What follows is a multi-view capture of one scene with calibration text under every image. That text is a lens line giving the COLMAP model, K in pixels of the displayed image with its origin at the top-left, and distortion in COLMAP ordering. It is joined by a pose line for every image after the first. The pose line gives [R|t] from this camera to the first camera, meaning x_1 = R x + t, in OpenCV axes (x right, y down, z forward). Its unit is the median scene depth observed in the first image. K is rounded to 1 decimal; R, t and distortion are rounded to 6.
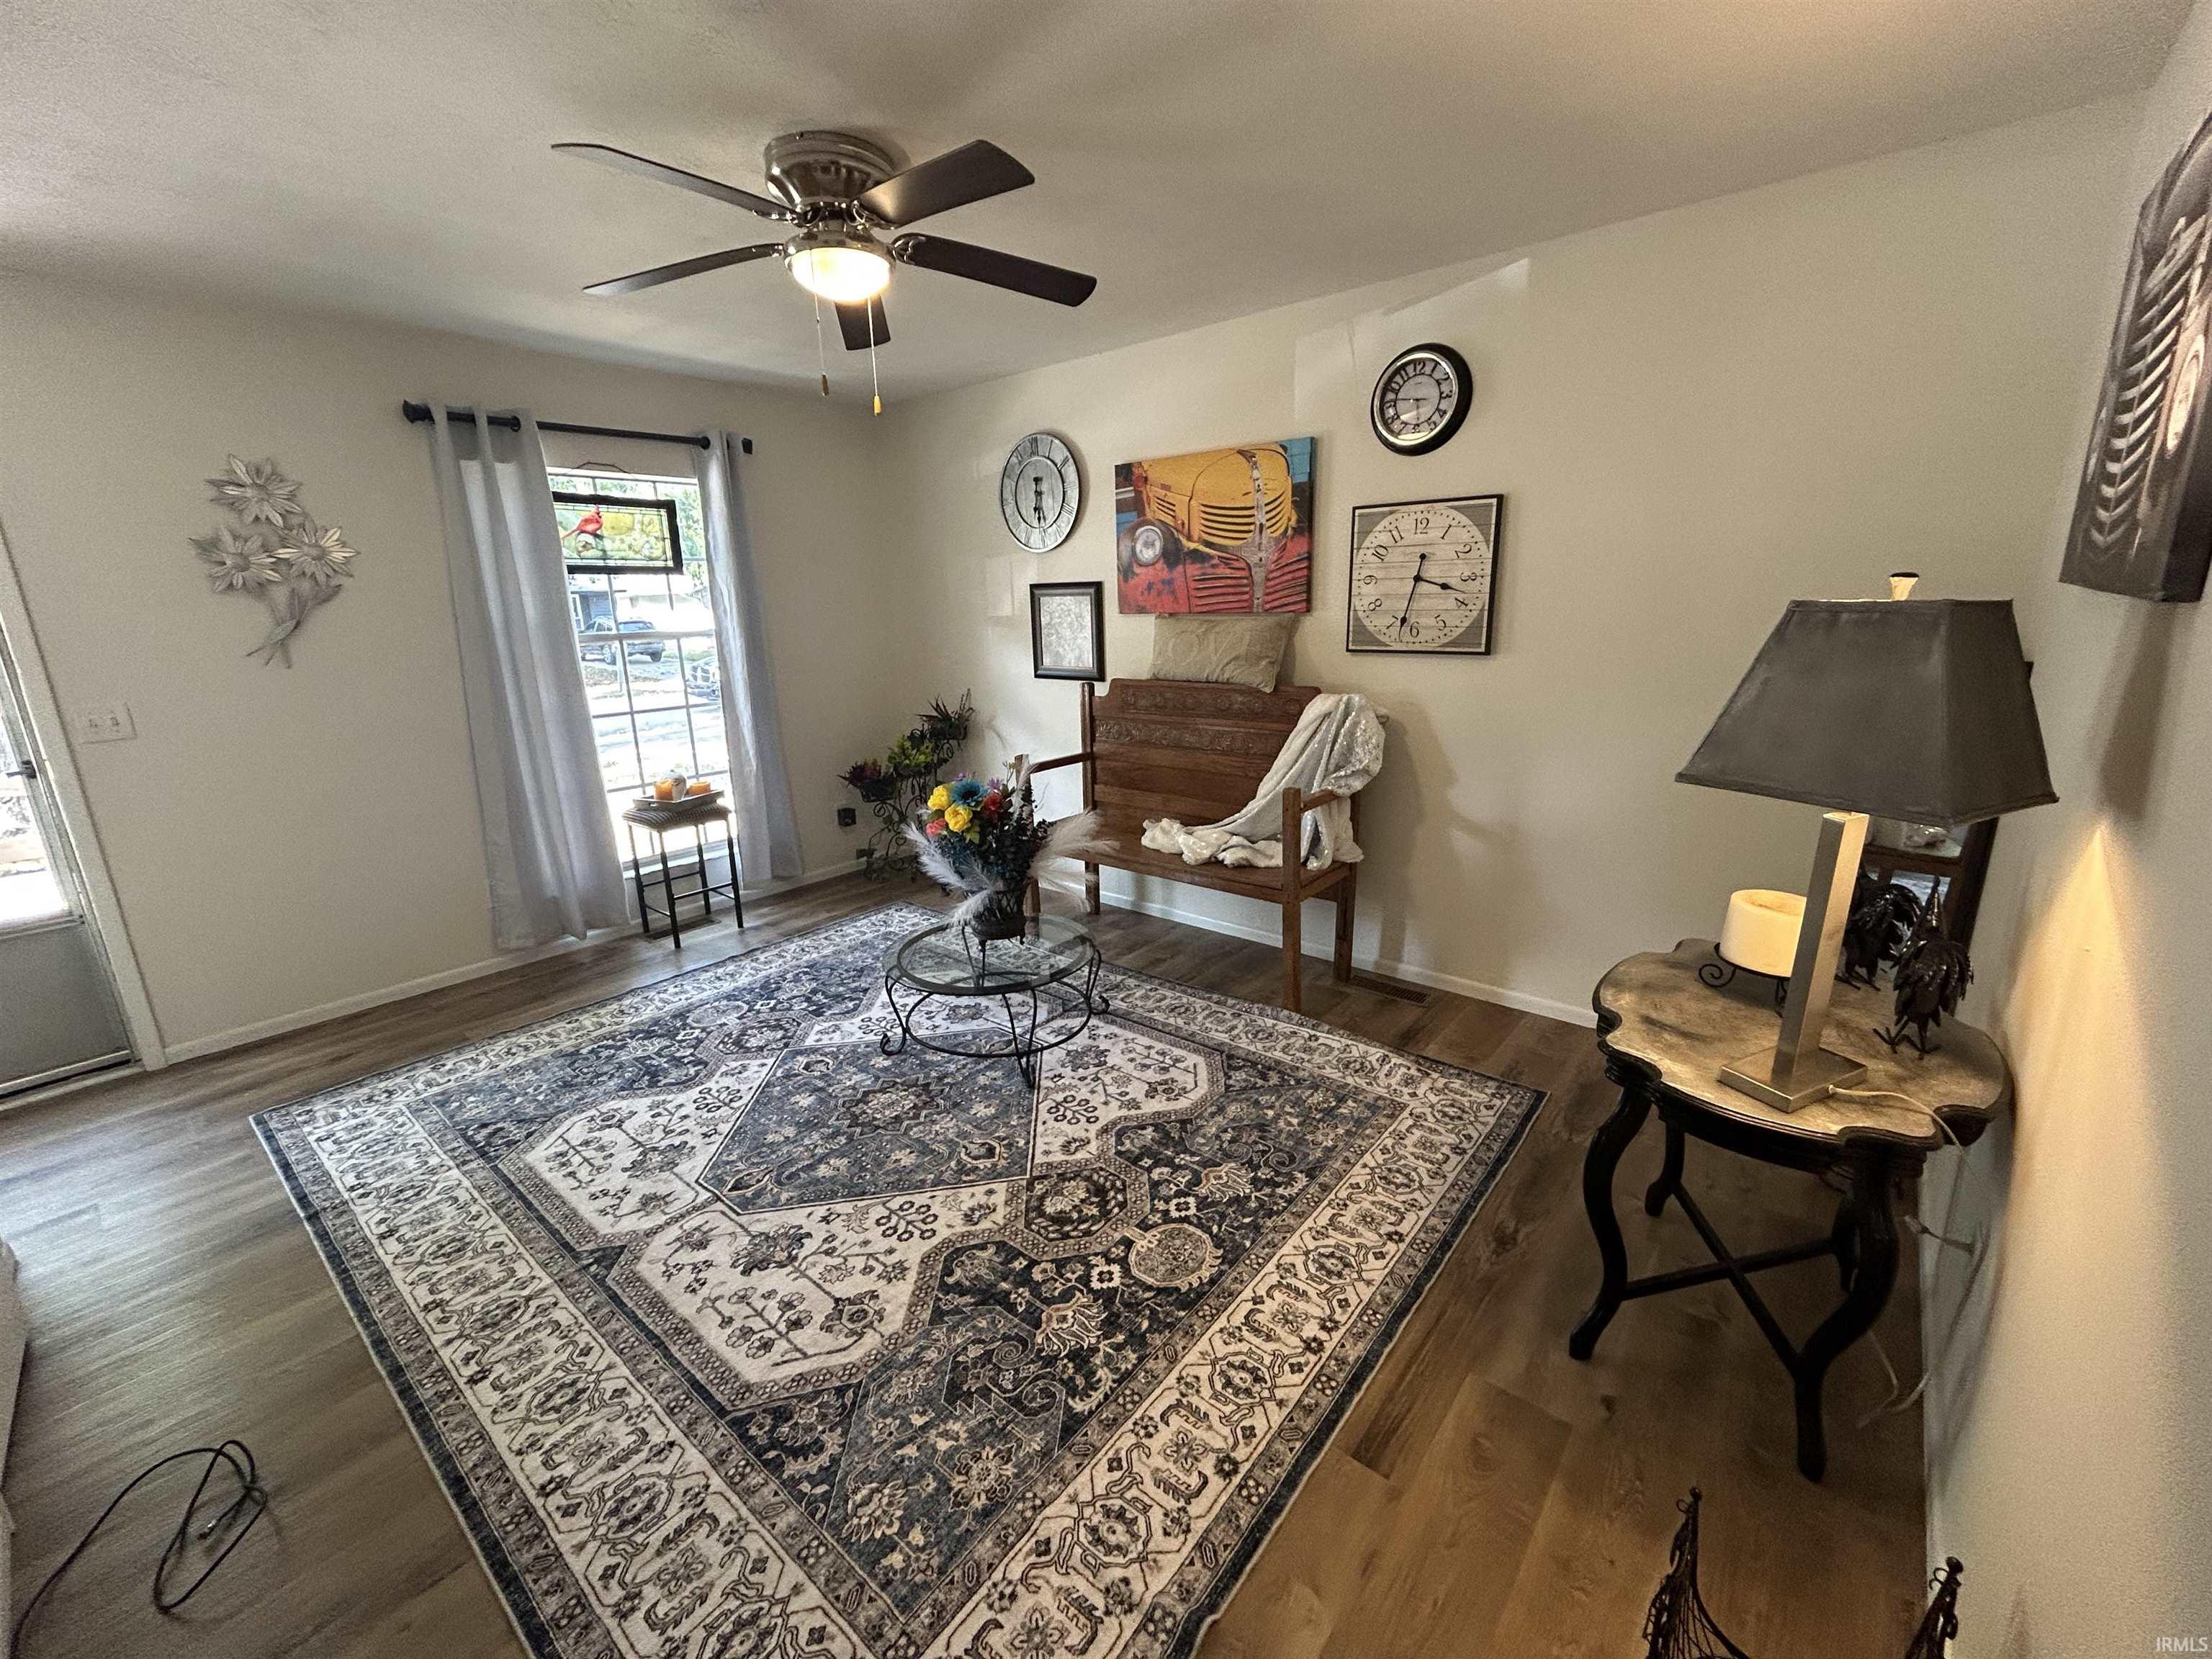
lens RADIAL K [[906.3, 0, 1104.3], [0, 906.3, 822.8], [0, 0, 1]] dist [-0.001852, 0.002599]
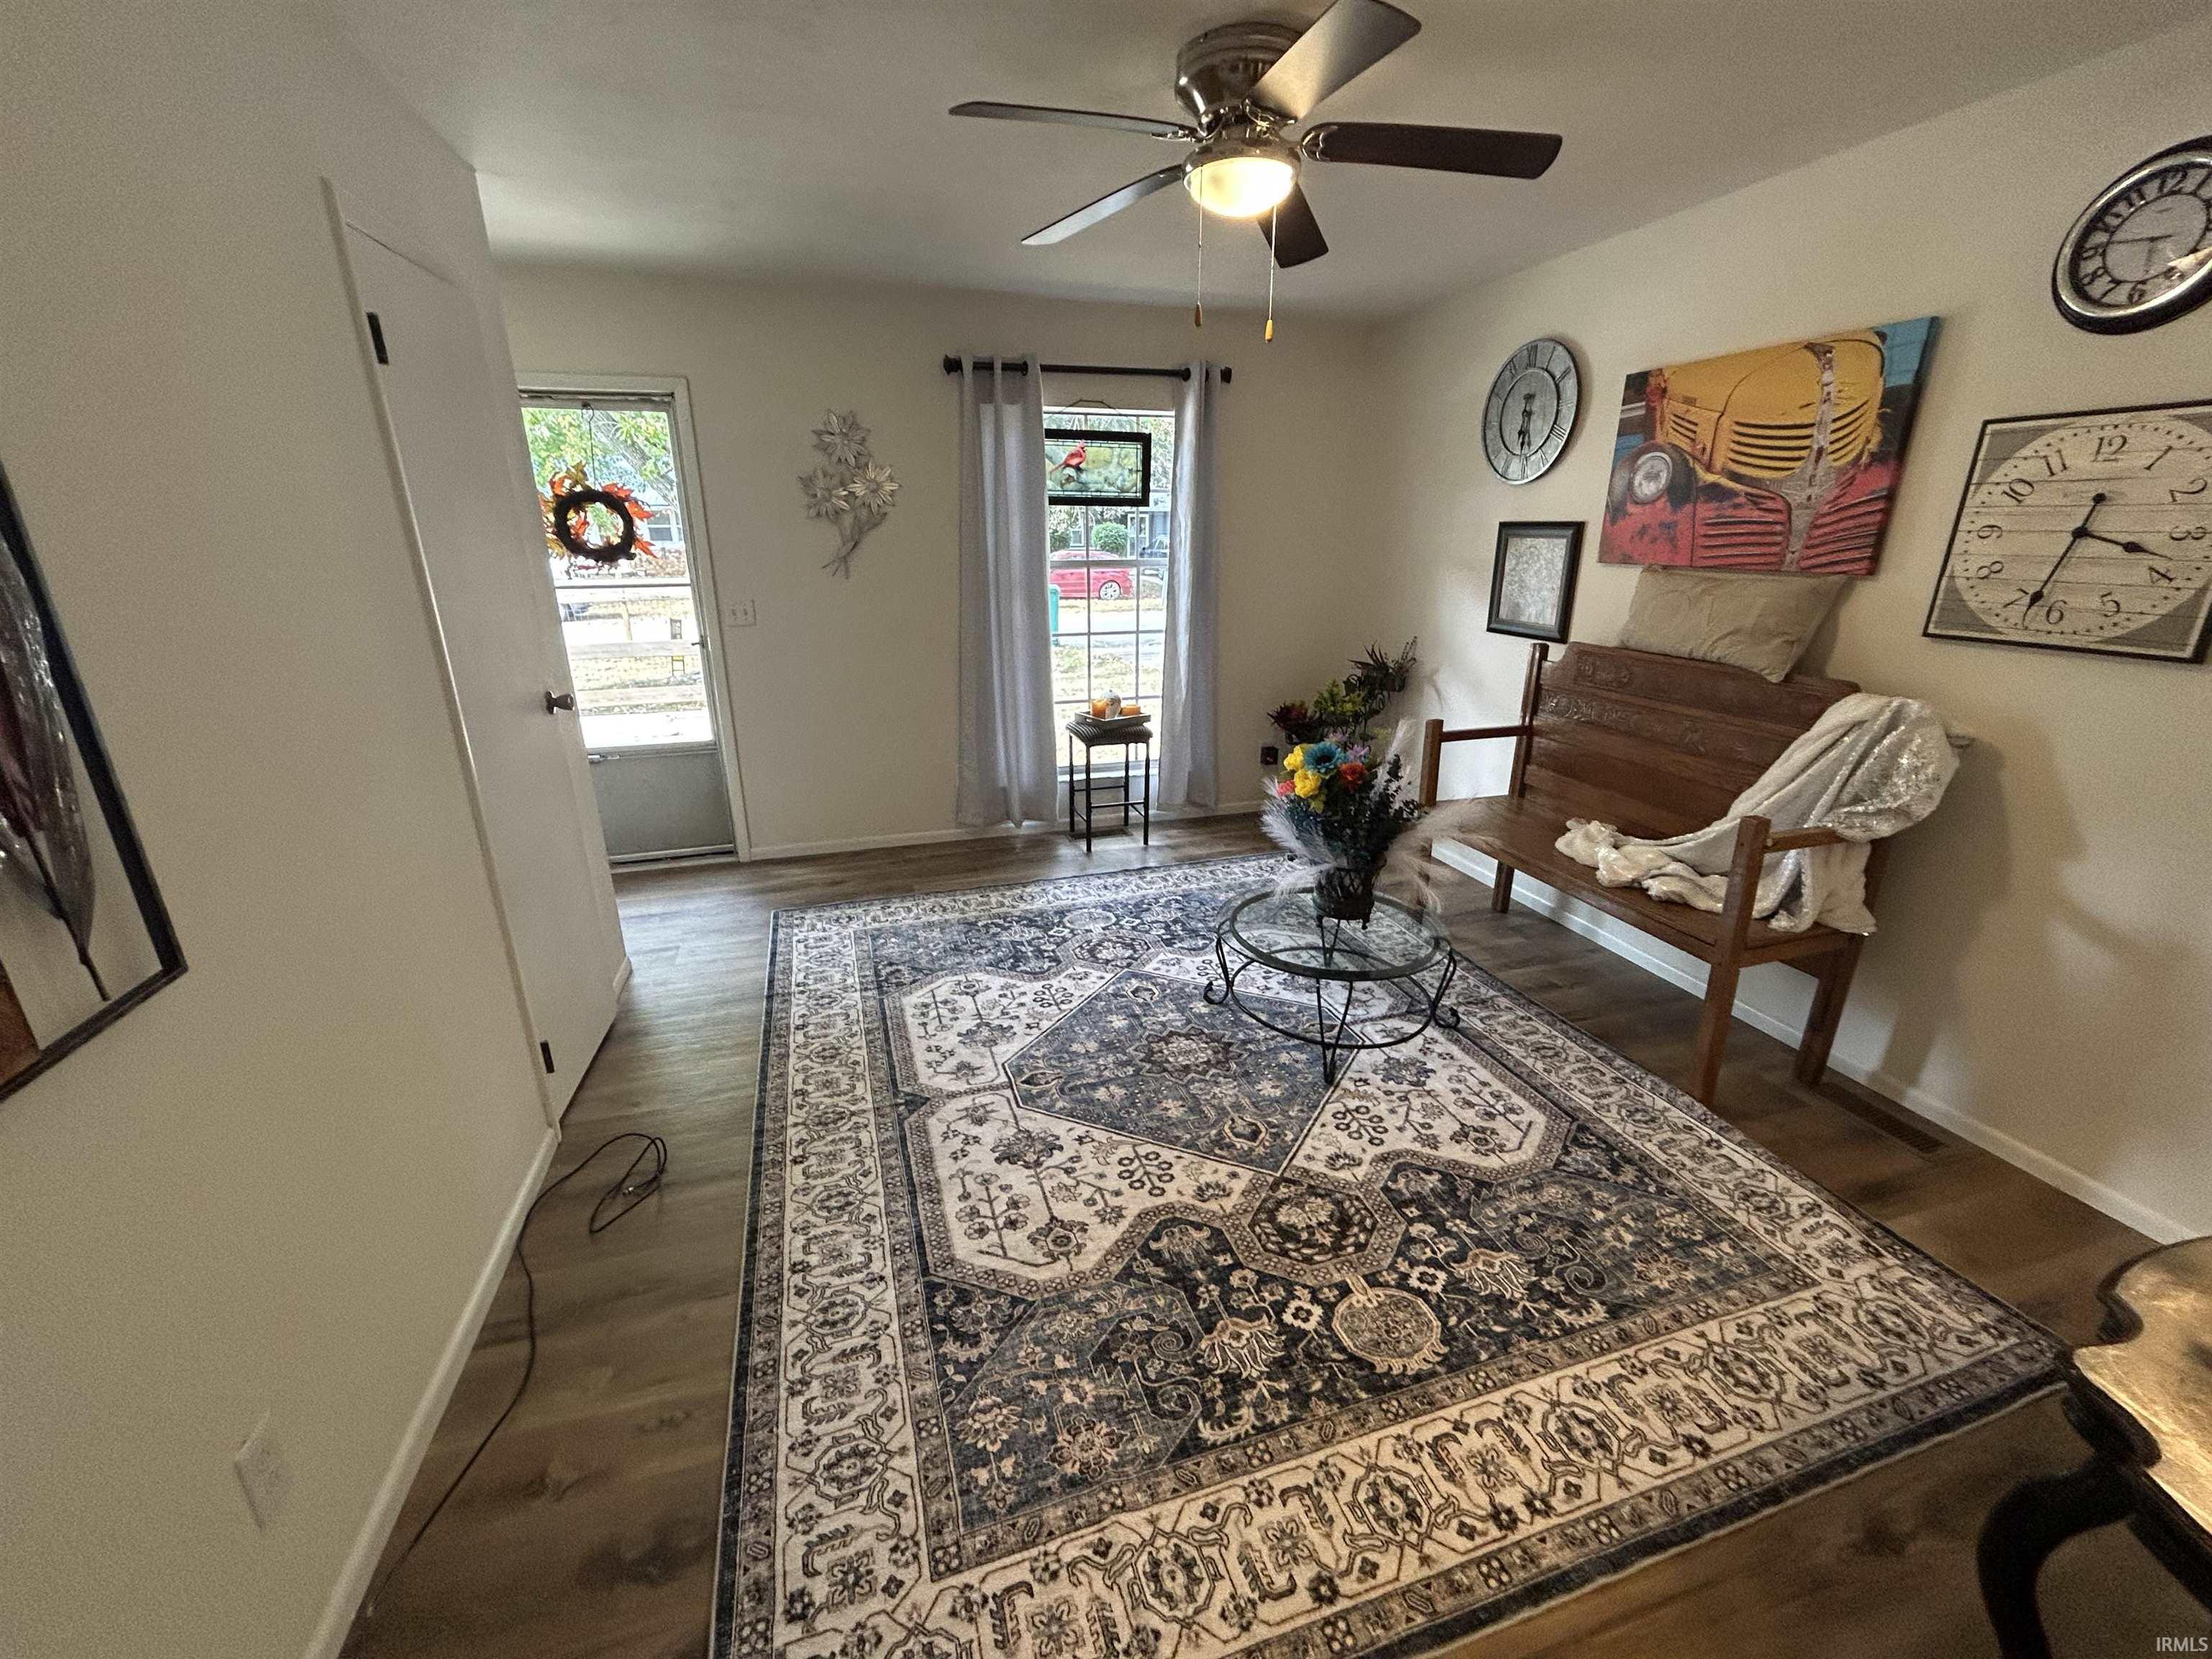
lens RADIAL K [[906.3, 0, 1103.6], [0, 906.3, 823.8], [0, 0, 1]] dist [-0.001852, 0.002599]
pose [[0.840722, 0.191520, -0.506464, 0.131760], [-0.151114, 0.981182, 0.120190, -0.040674], [0.519952, -0.024513, 0.853843, 0.086543]]
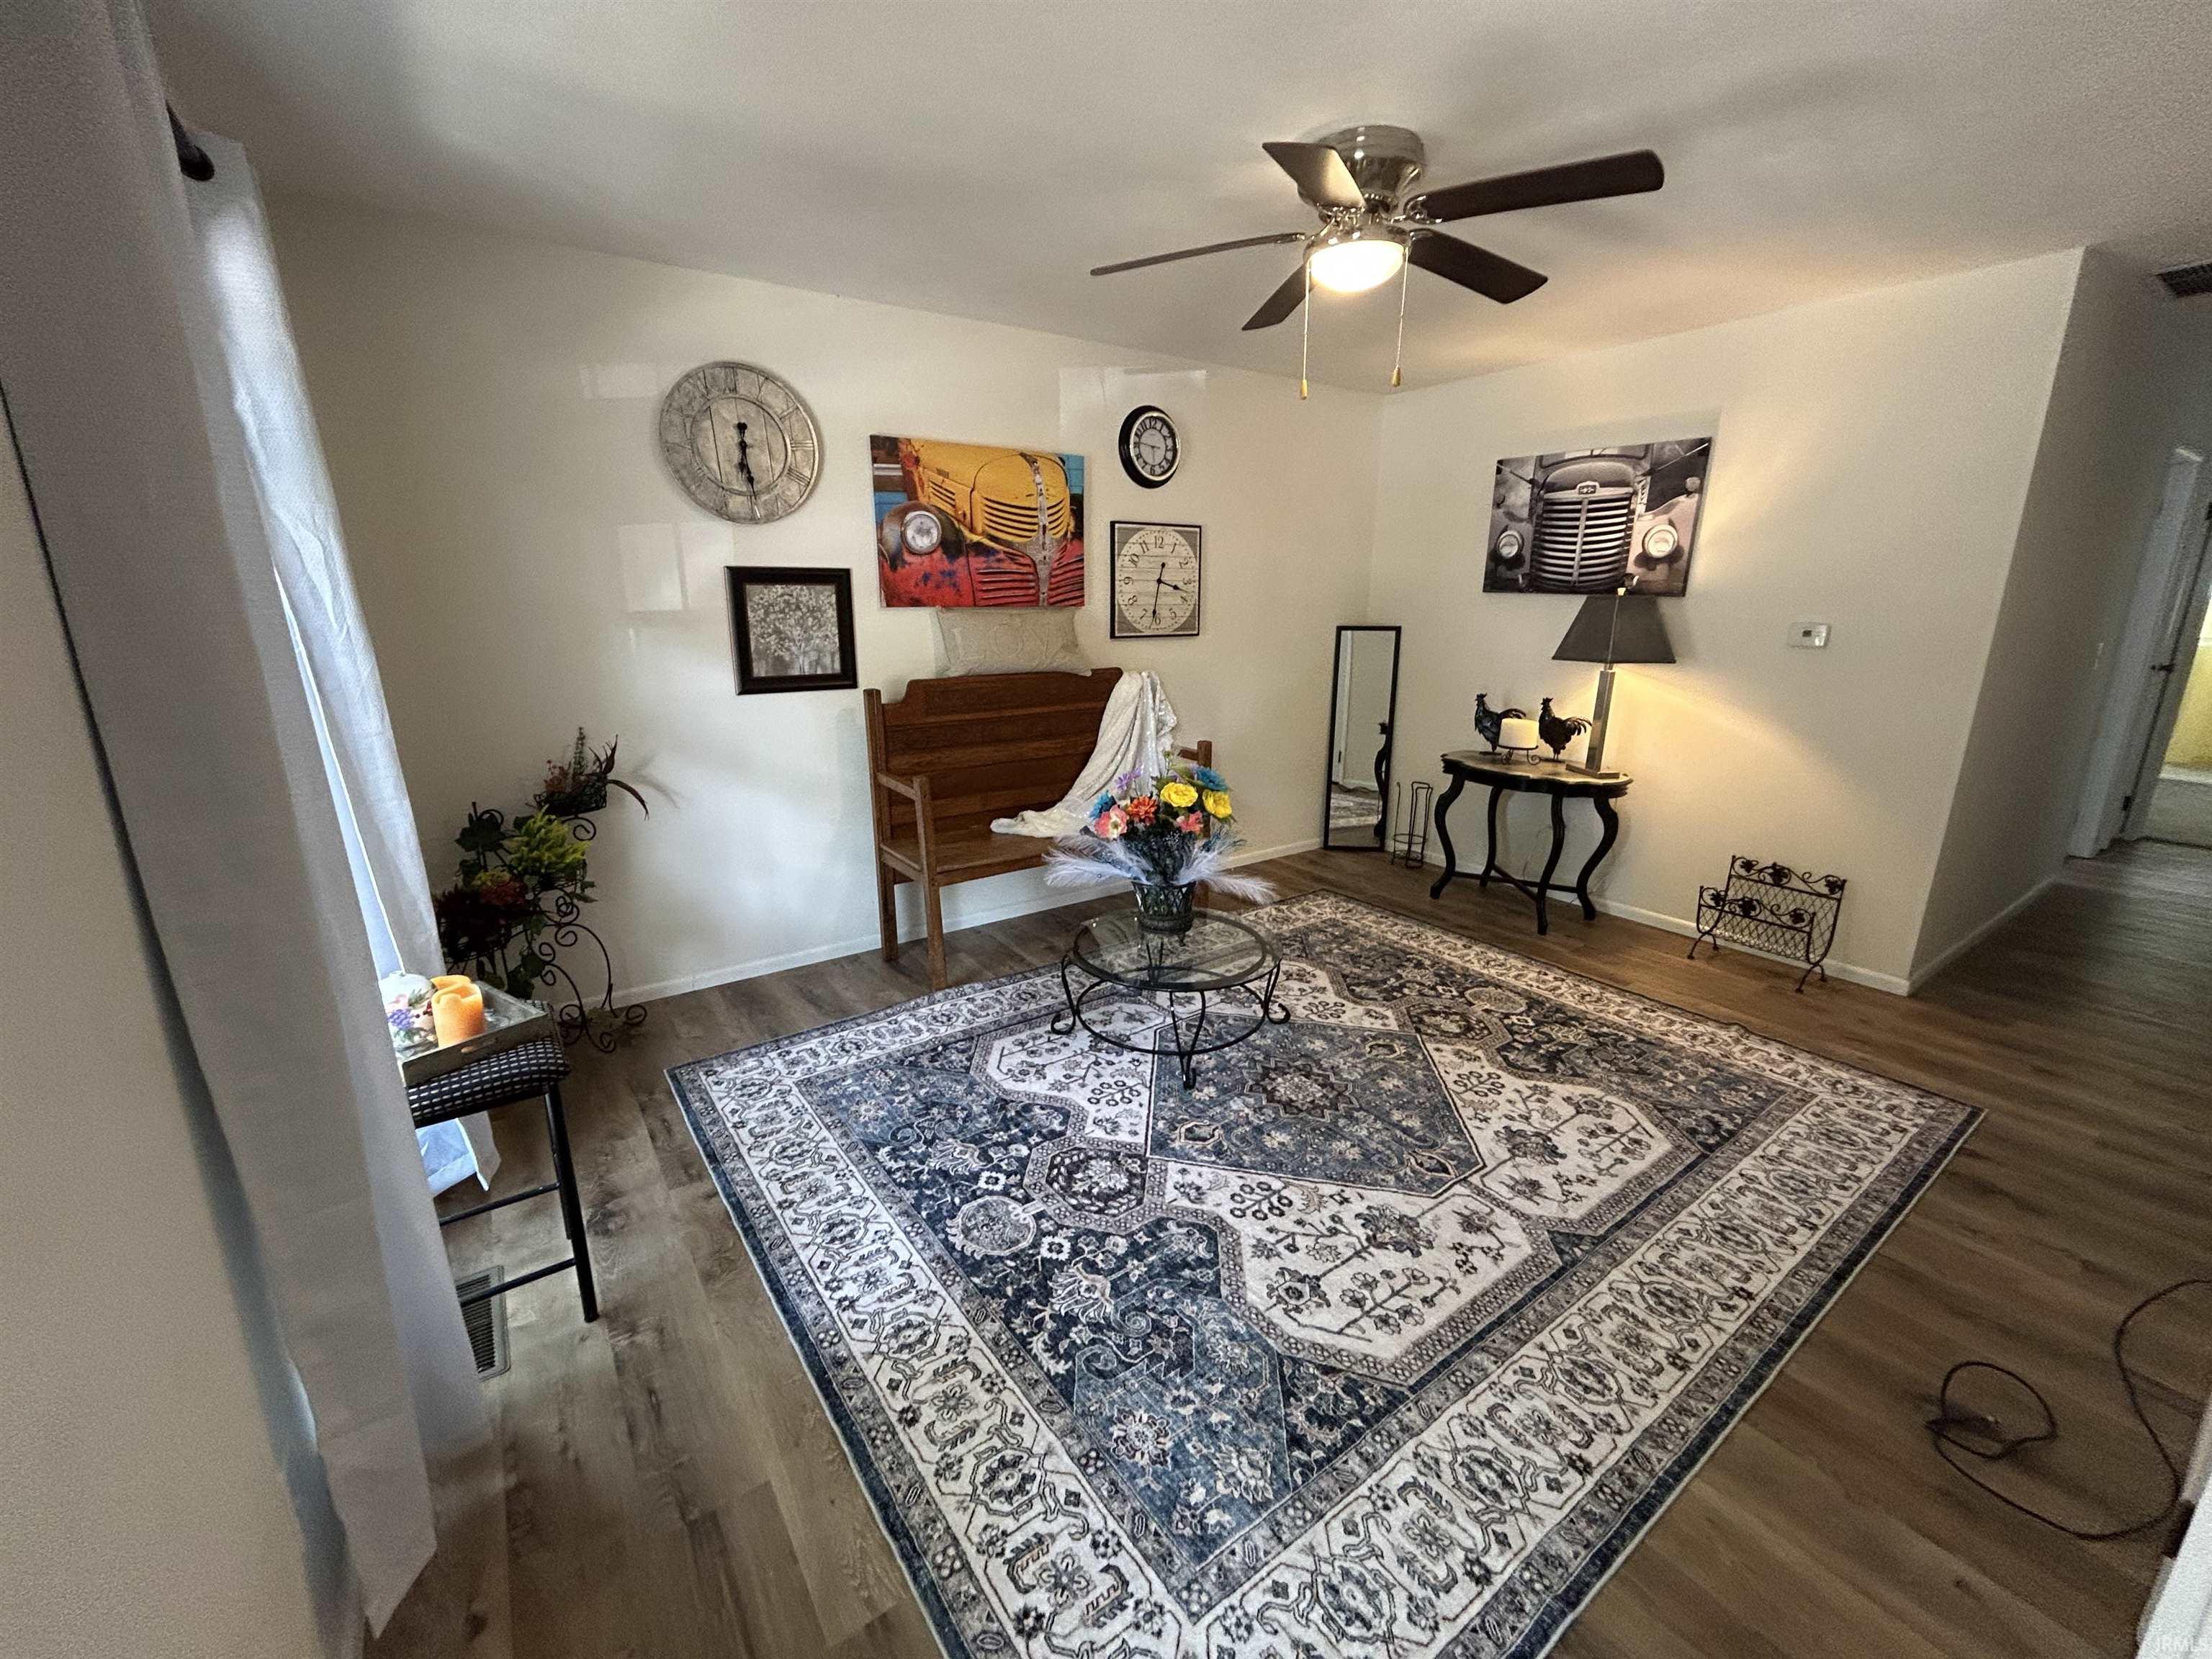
lens RADIAL K [[906.3, 0, 1107.1], [0, 906.3, 819.2], [0, 0, 1]] dist [-0.001852, 0.002599]
pose [[0.250182, -0.209826, 0.945189, -1.045944], [0.226516, 0.961826, 0.153563, -0.157344], [-0.941329, 0.175682, 0.288160, 0.766011]]
